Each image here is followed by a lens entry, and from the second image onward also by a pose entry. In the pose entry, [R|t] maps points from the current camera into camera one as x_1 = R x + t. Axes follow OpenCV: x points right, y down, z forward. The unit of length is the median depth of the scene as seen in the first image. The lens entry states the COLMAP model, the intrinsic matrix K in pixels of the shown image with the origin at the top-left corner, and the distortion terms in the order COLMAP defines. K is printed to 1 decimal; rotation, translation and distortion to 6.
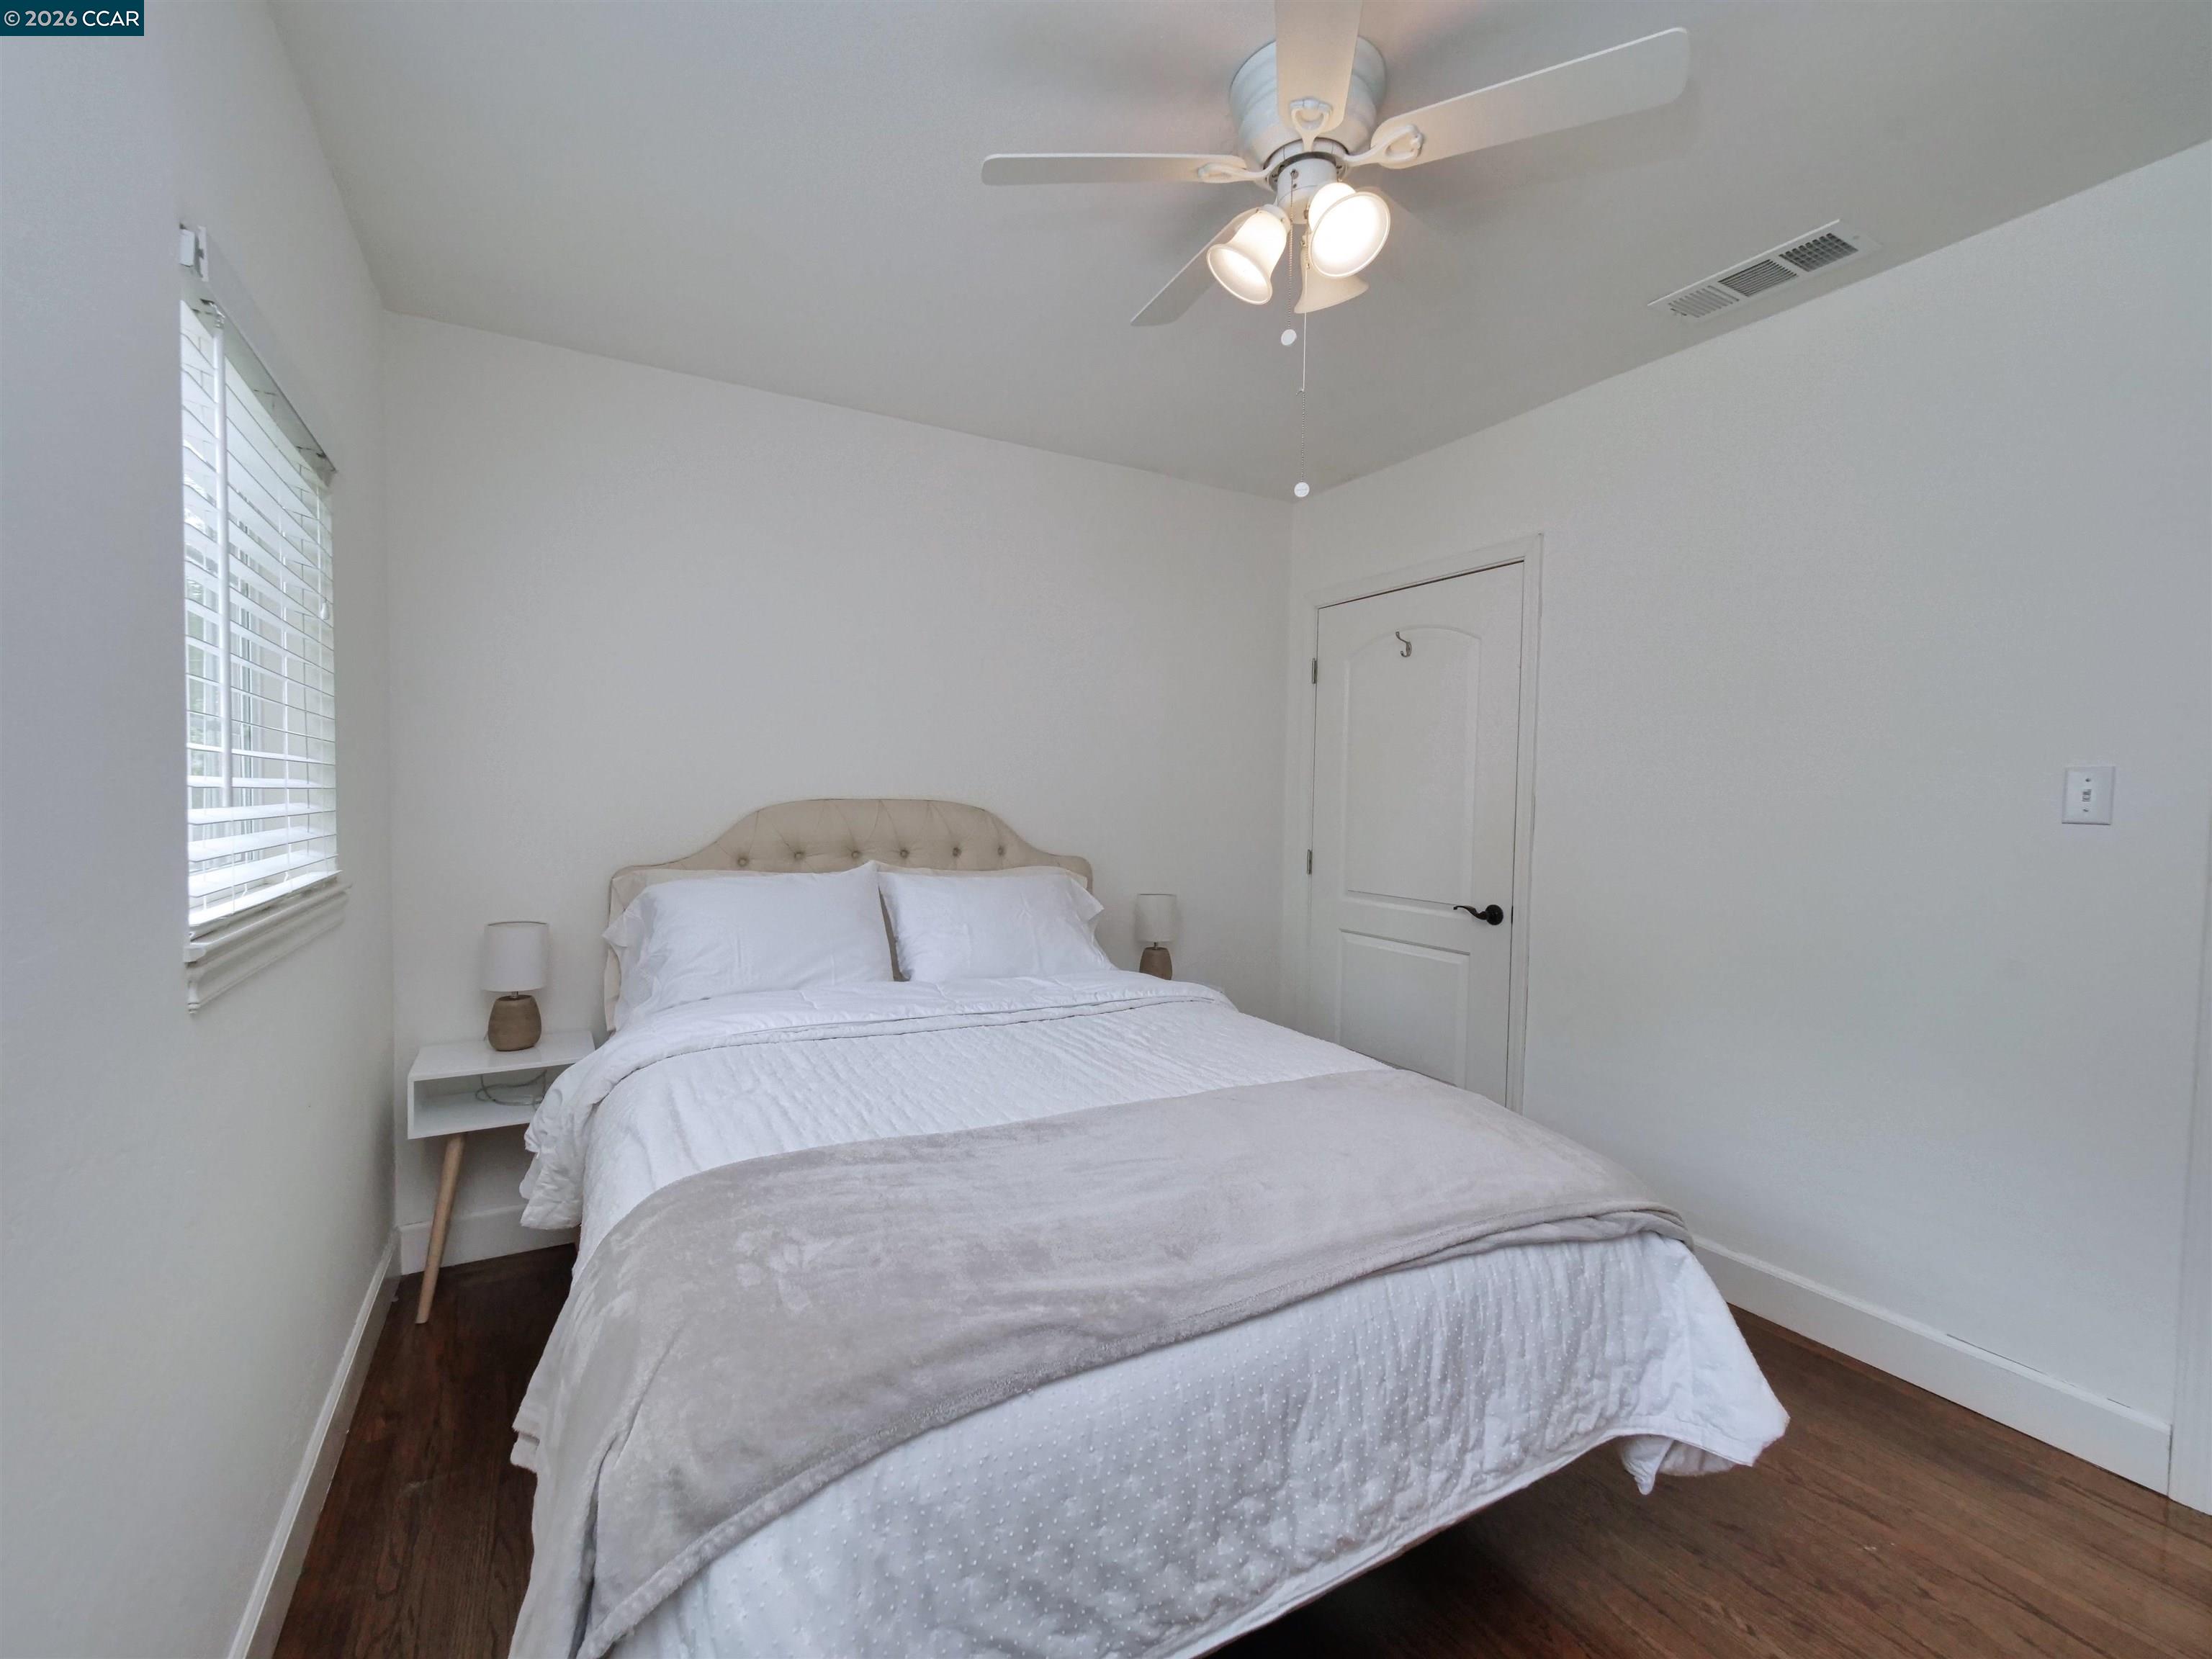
lens RADIAL K [[942.0, 0, 1080.9], [0, 942.0, 828.5], [0, 0, 1]] dist [-0.001455, -0.000332]
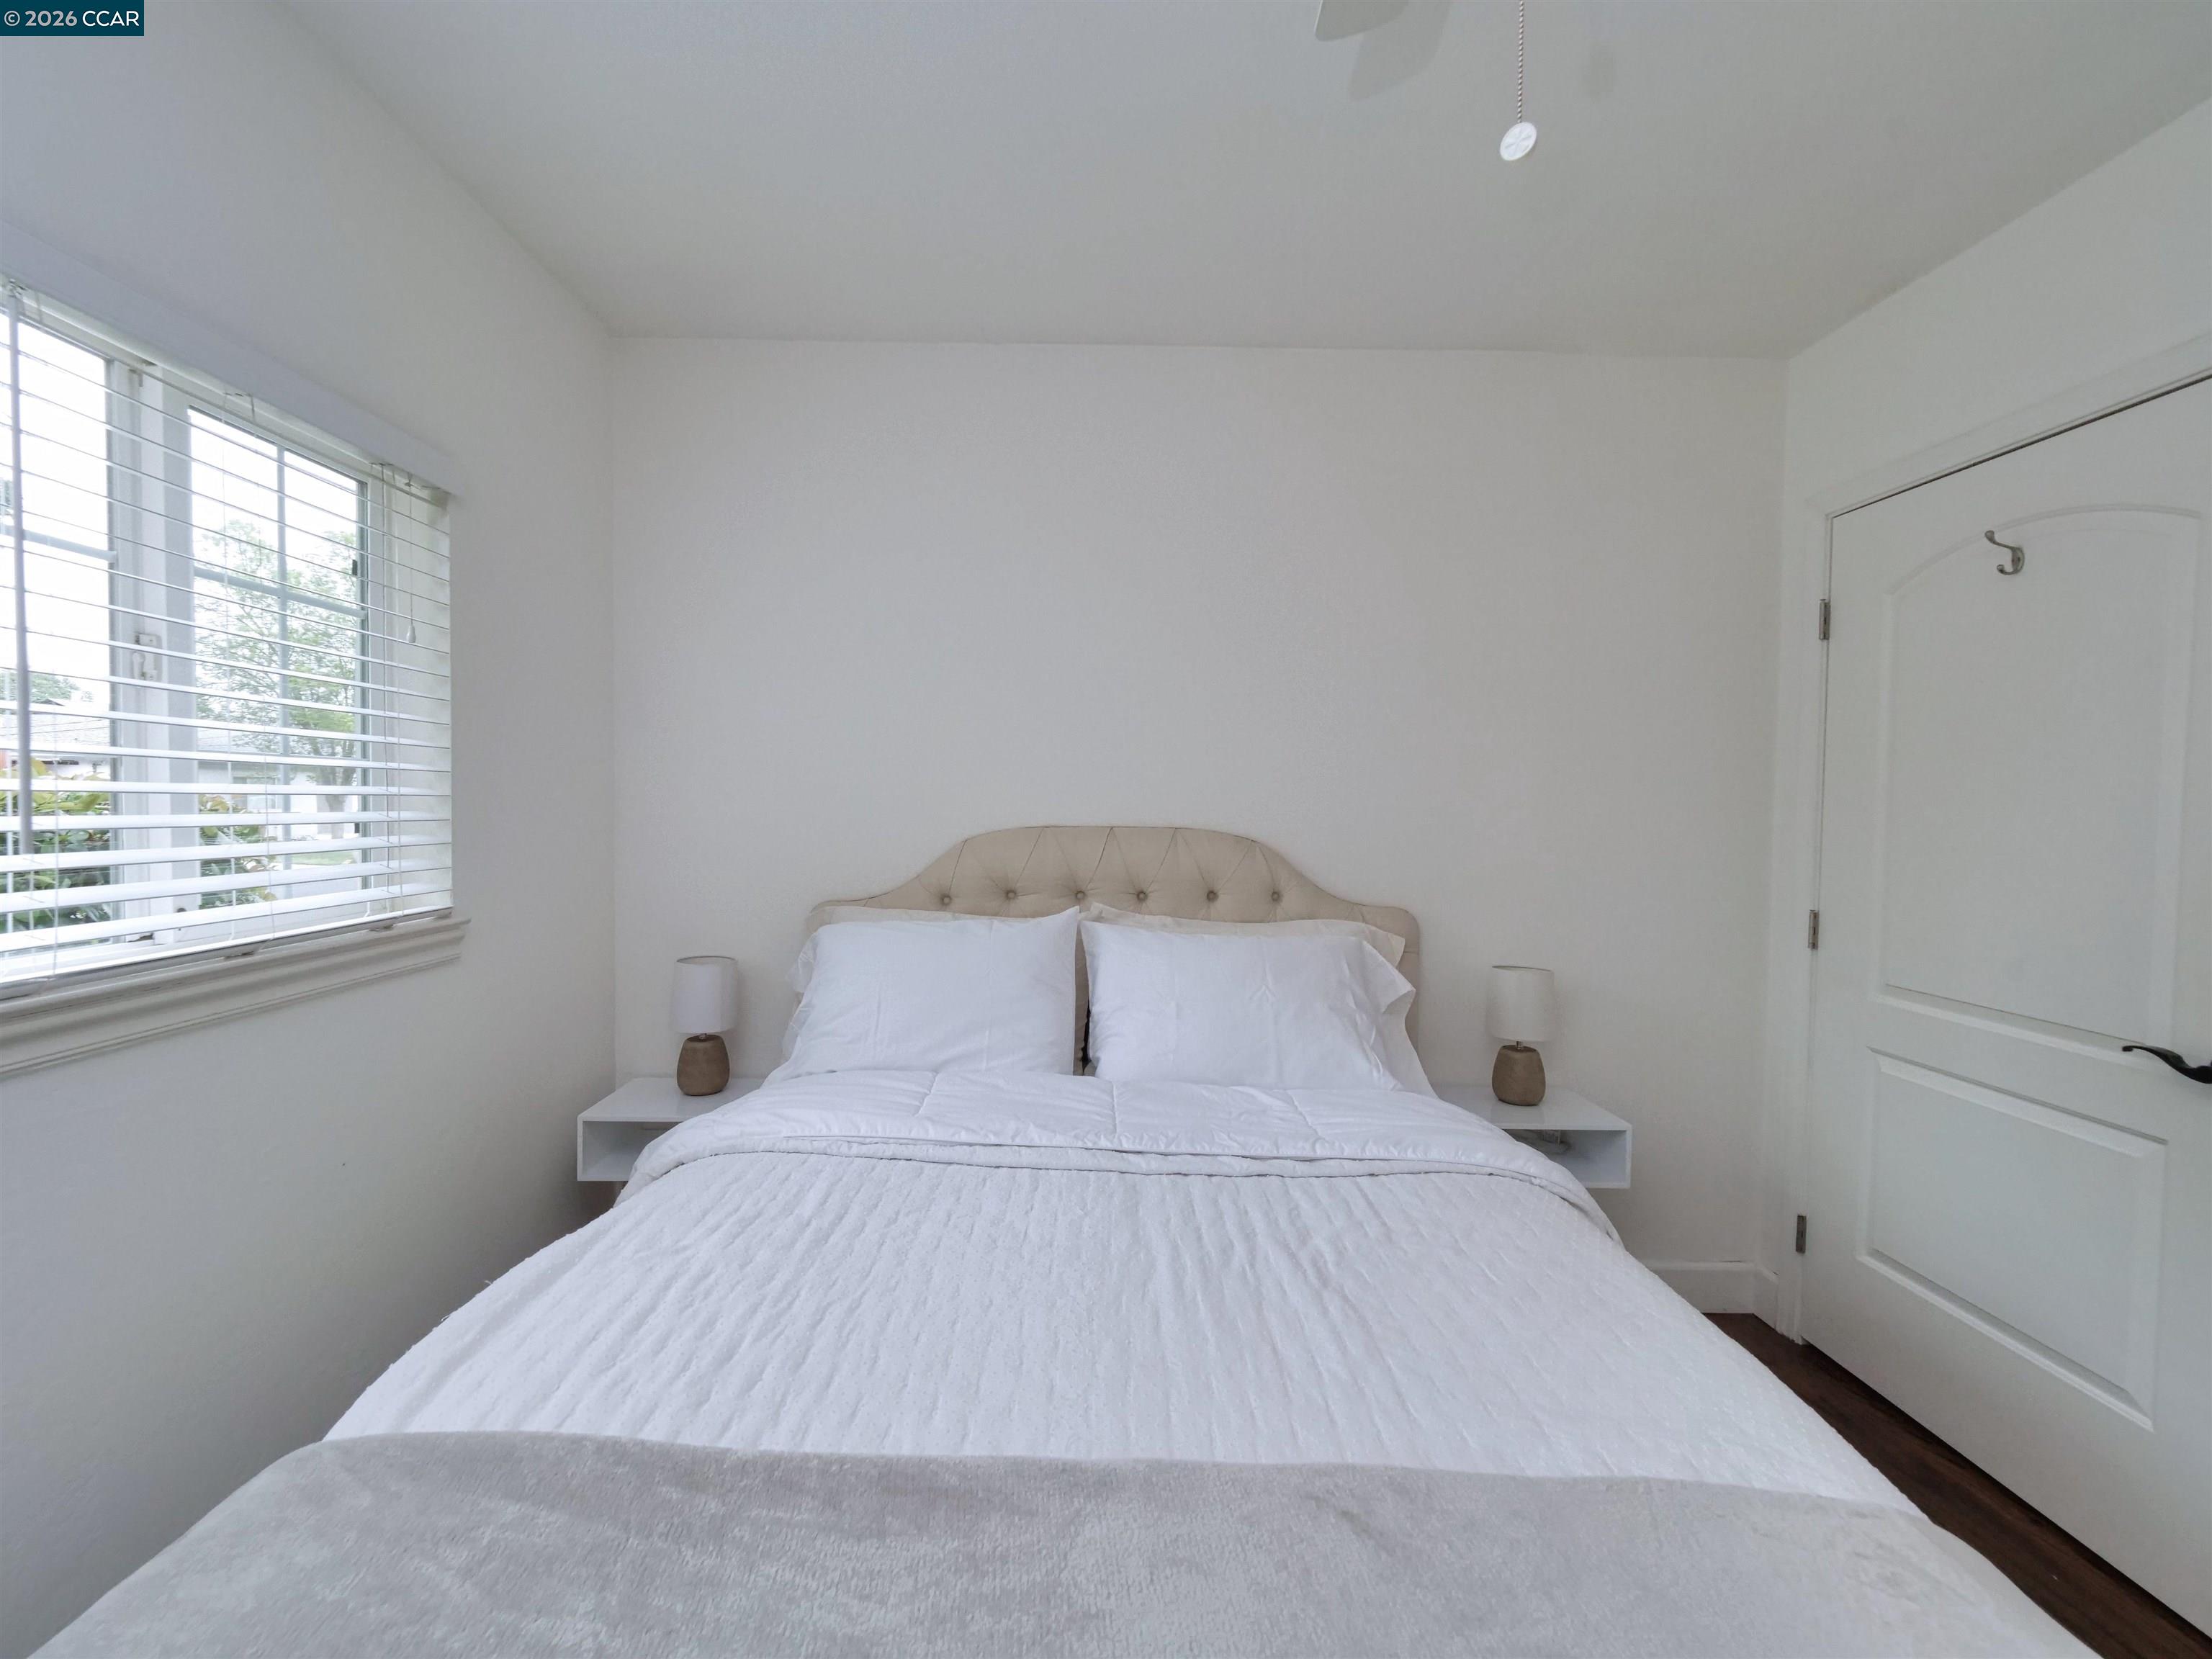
lens RADIAL K [[944.7, 0, 1084.8], [0, 944.7, 827.5], [0, 0, 1]] dist [-0.006374, -0.000170]
pose [[0.880242, 0.009827, -0.474424, 0.177250], [-0.016577, 0.999812, -0.010048, -0.026863], [0.474236, 0.016709, 0.880239, 0.357891]]
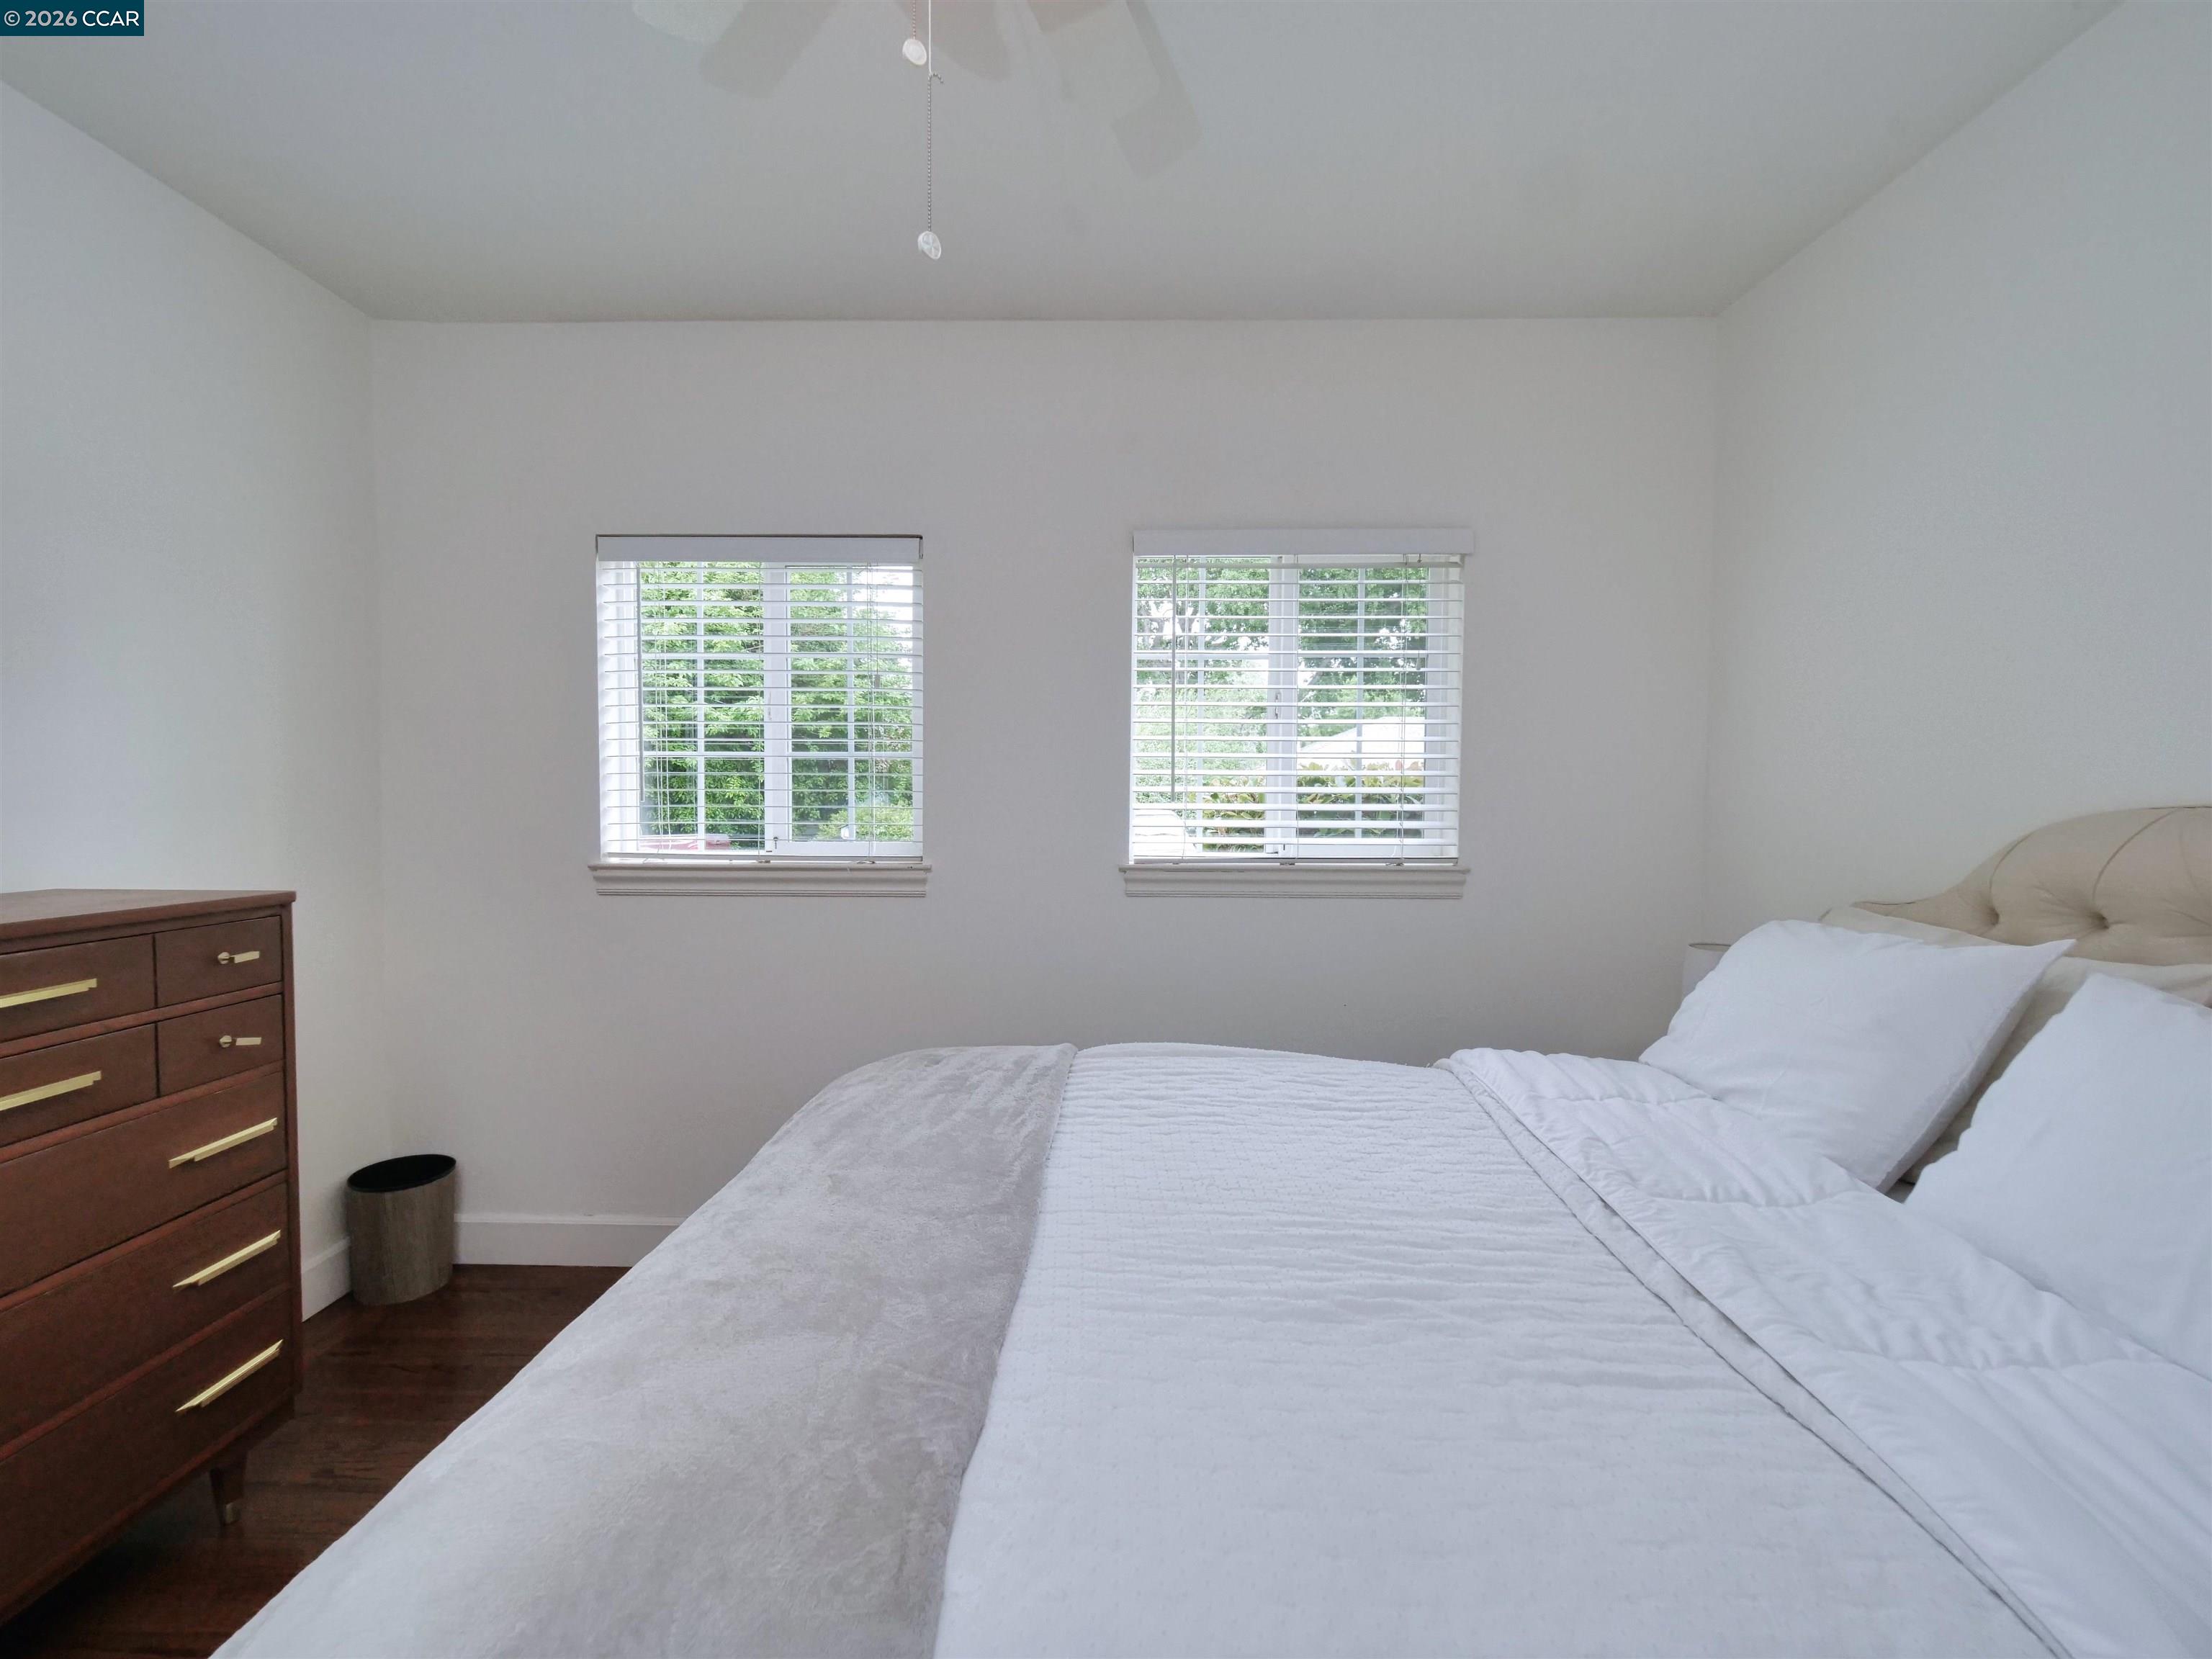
lens RADIAL K [[956.1, 0, 1065.5], [0, 956.1, 827.8], [0, 0, 1]] dist [0.000293, 0.000111]
pose [[-0.514503, 0.016408, -0.857332, 0.476780], [-0.035825, 0.998533, 0.040610, -0.024391], [0.856740, 0.051608, -0.513160, 0.928774]]
